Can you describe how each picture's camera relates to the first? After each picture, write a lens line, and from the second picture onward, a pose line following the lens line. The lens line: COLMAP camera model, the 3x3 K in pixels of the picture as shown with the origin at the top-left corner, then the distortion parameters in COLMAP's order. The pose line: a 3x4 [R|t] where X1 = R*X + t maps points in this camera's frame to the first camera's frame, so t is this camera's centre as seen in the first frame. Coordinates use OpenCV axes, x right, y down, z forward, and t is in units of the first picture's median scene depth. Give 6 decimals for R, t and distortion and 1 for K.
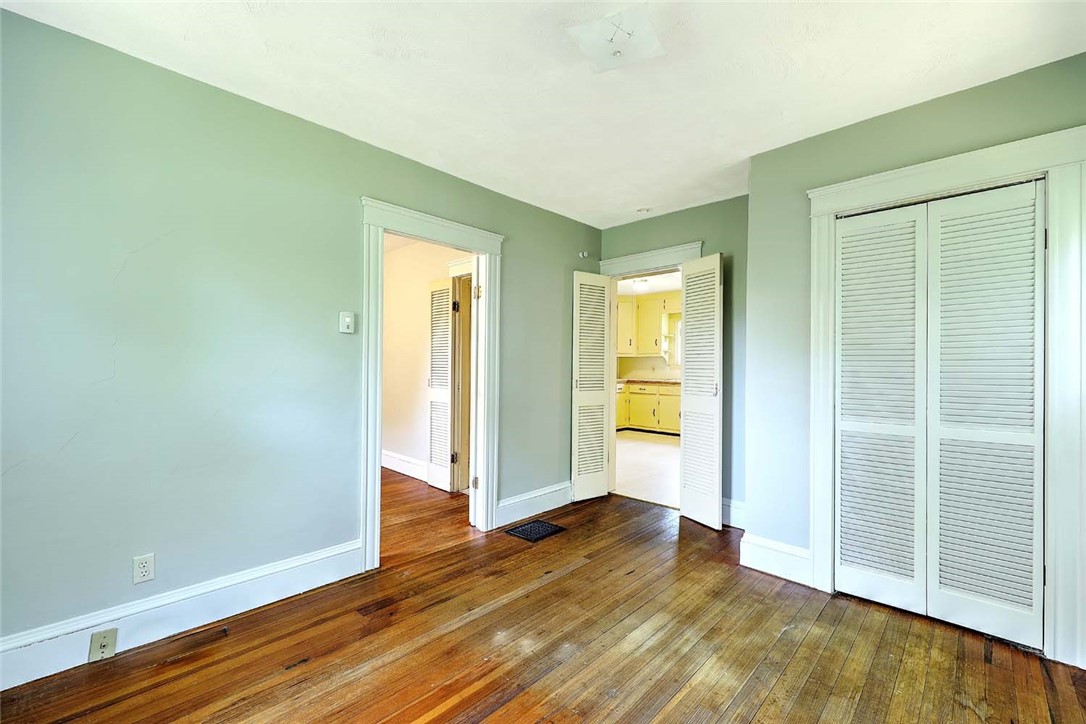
lens RADIAL K [[468.3, 0, 538.7], [0, 468.3, 361.7], [0, 0, 1]] dist [-0.007368, -0.000713]
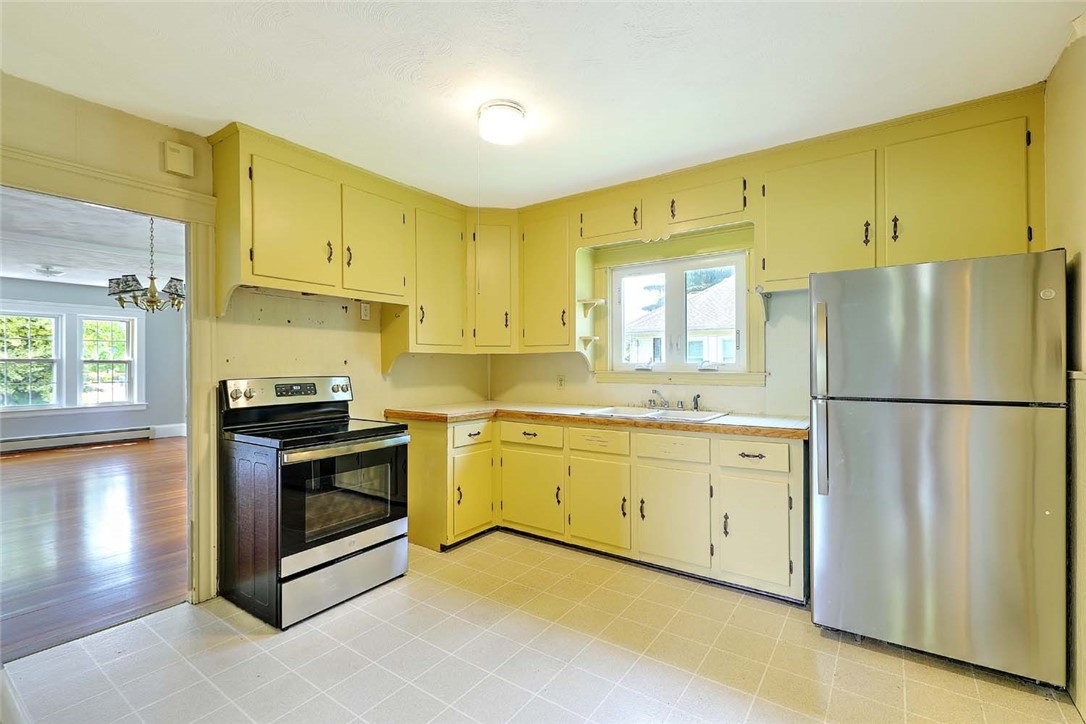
lens RADIAL K [[466.0, 0, 544.6], [0, 466.0, 365.3], [0, 0, 1]] dist [-0.019525, -0.000177]
pose [[0.986213, -0.011612, 0.165074, 0.166740], [0.010510, 0.999916, 0.007548, -0.003070], [-0.165148, -0.005709, 0.986252, 0.598351]]
